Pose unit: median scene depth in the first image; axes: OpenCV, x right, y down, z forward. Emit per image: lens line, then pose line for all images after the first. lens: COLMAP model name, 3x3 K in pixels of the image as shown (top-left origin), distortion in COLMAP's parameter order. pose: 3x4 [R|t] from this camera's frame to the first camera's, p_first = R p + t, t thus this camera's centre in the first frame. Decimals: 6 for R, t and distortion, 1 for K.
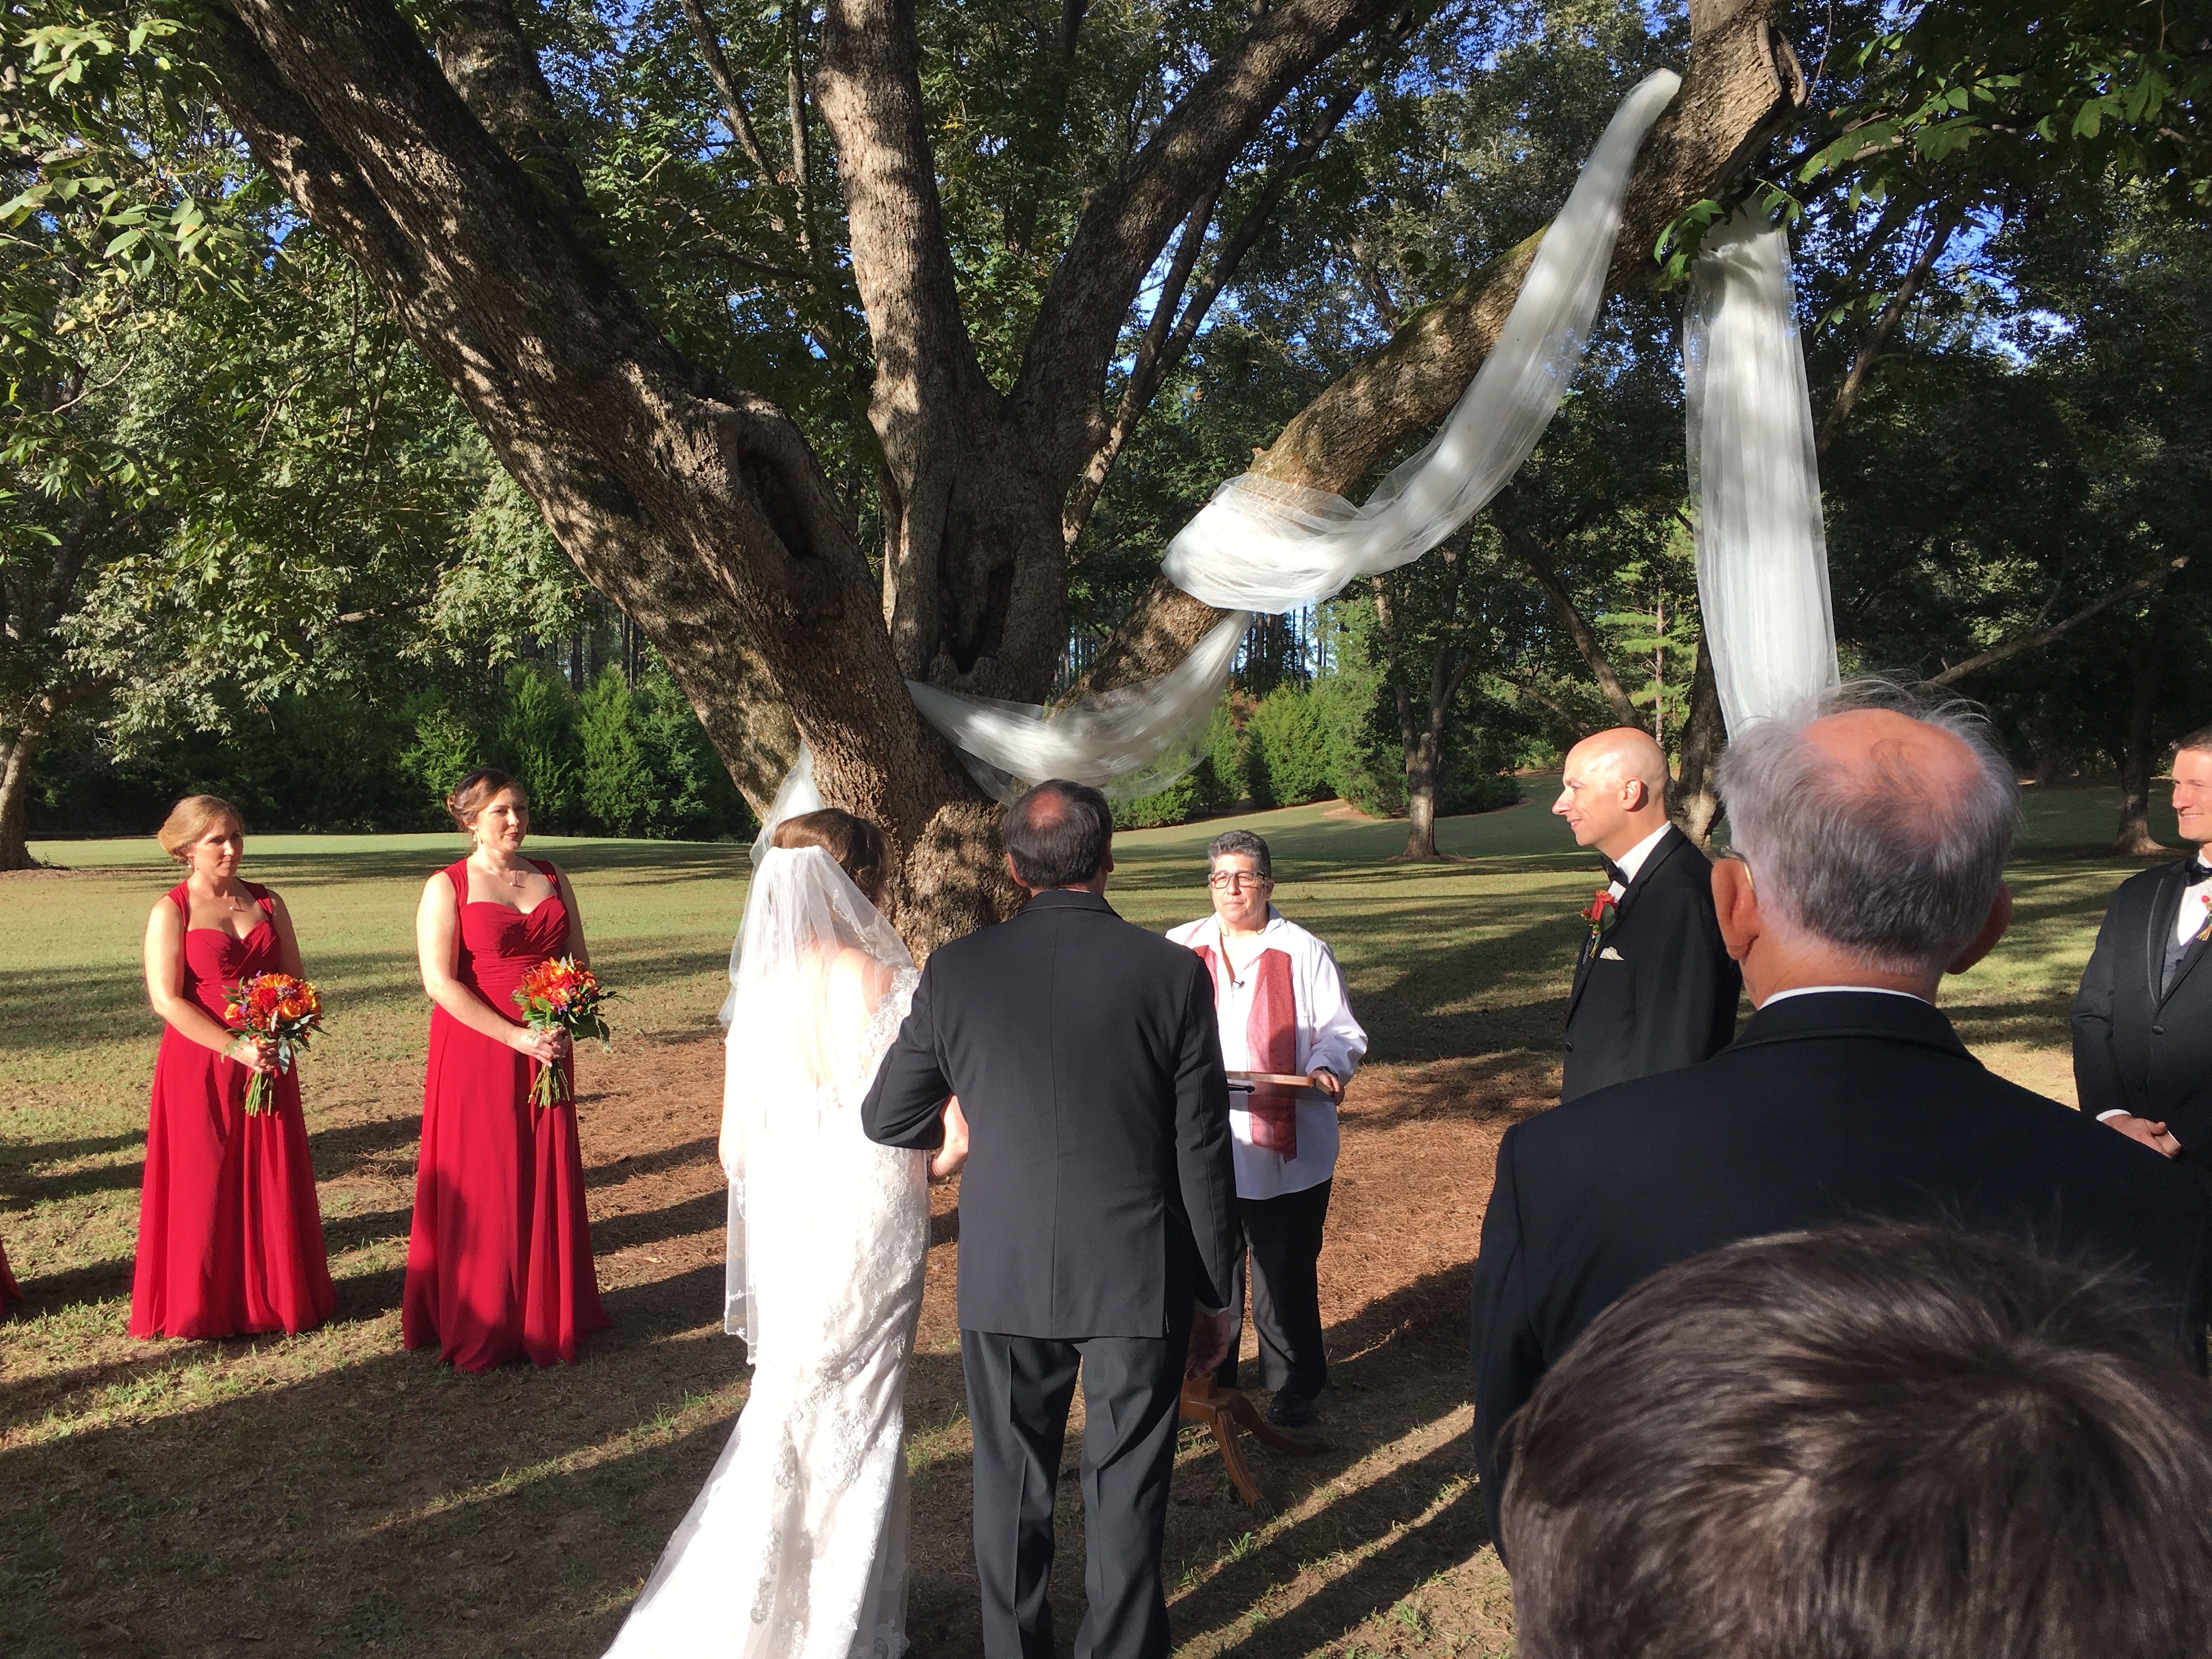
lens RADIAL K [[1877.7, 0, 1093.0], [0, 1877.7, 814.4], [0, 0, 1]] dist [0.075287, -0.103058]
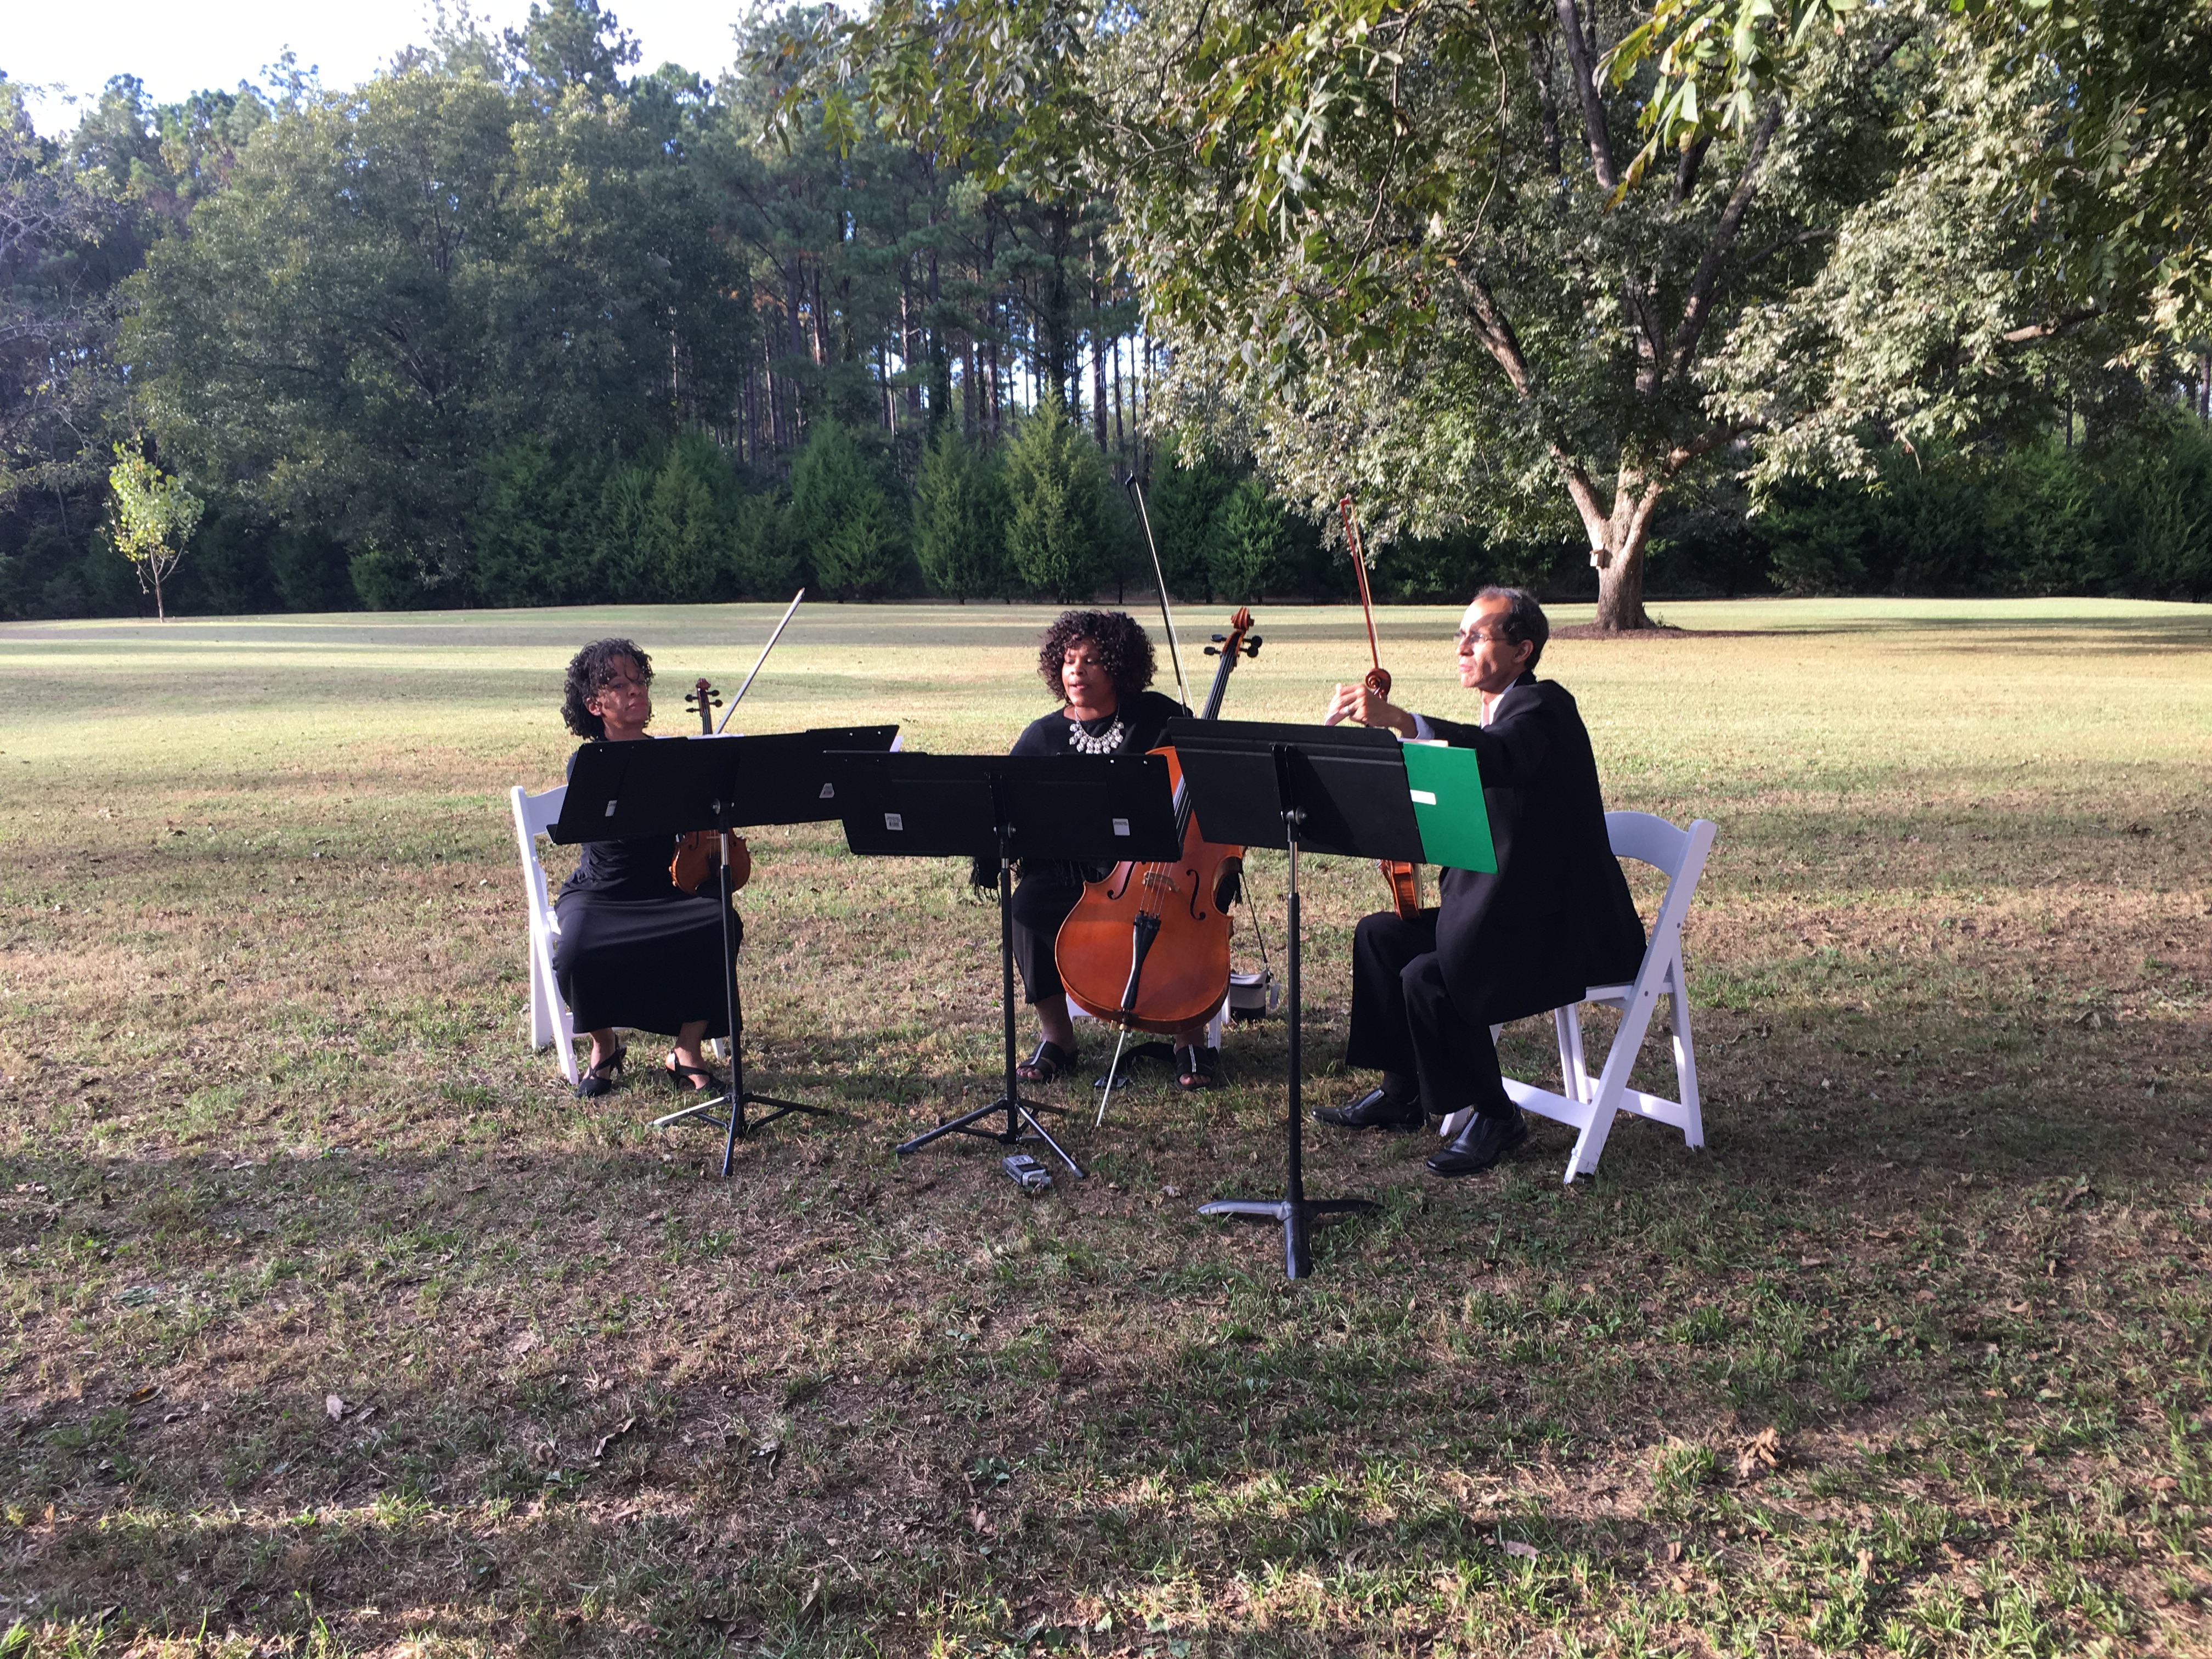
lens RADIAL K [[1877.7, 0, 1093.0], [0, 1877.7, 814.4], [0, 0, 1]] dist [0.075287, -0.103058]
pose [[0.717576, 0.089139, -0.690752, -0.091030], [-0.004424, 0.992339, 0.123462, 0.004481], [0.696466, -0.085538, 0.712474, 0.103188]]
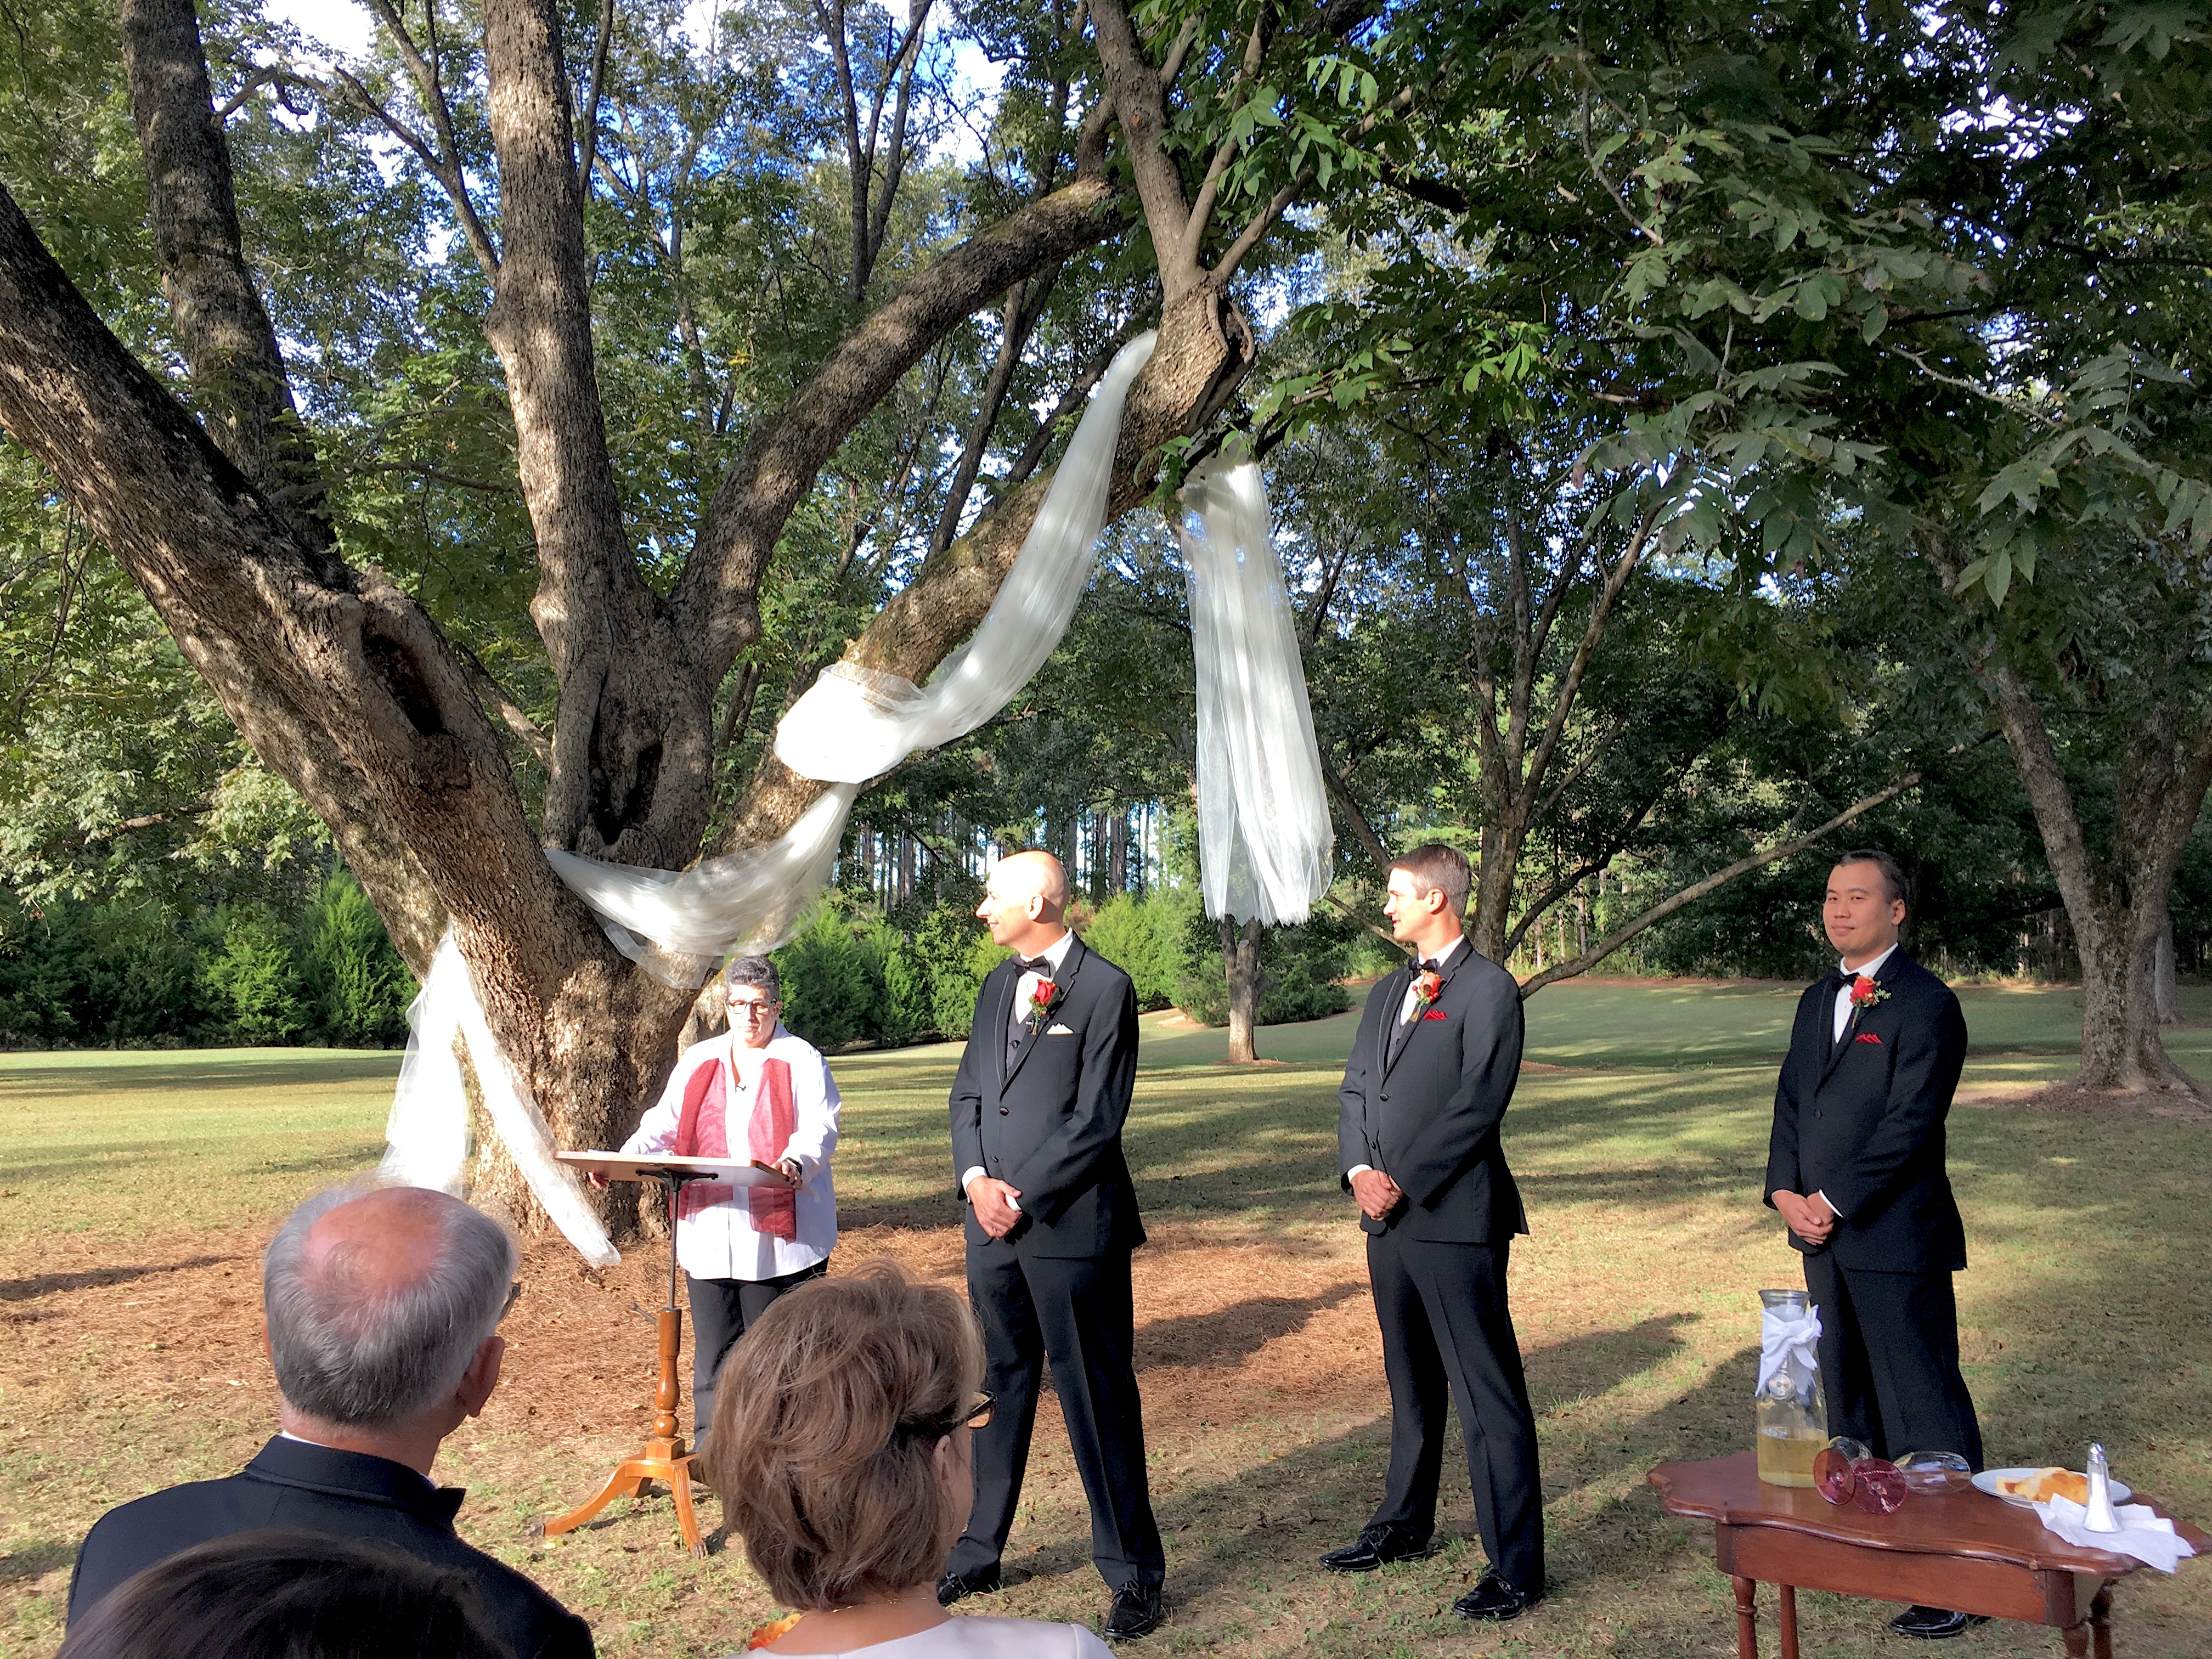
lens RADIAL K [[1873.7, 0, 1089.4], [0, 1873.7, 815.0], [0, 0, 1]] dist [0.079801, -0.103460]
pose [[0.997410, 0.002026, 0.071895, 0.038907], [0.006208, 0.993446, -0.114131, 0.010142], [-0.071655, 0.114282, 0.990861, -0.028679]]
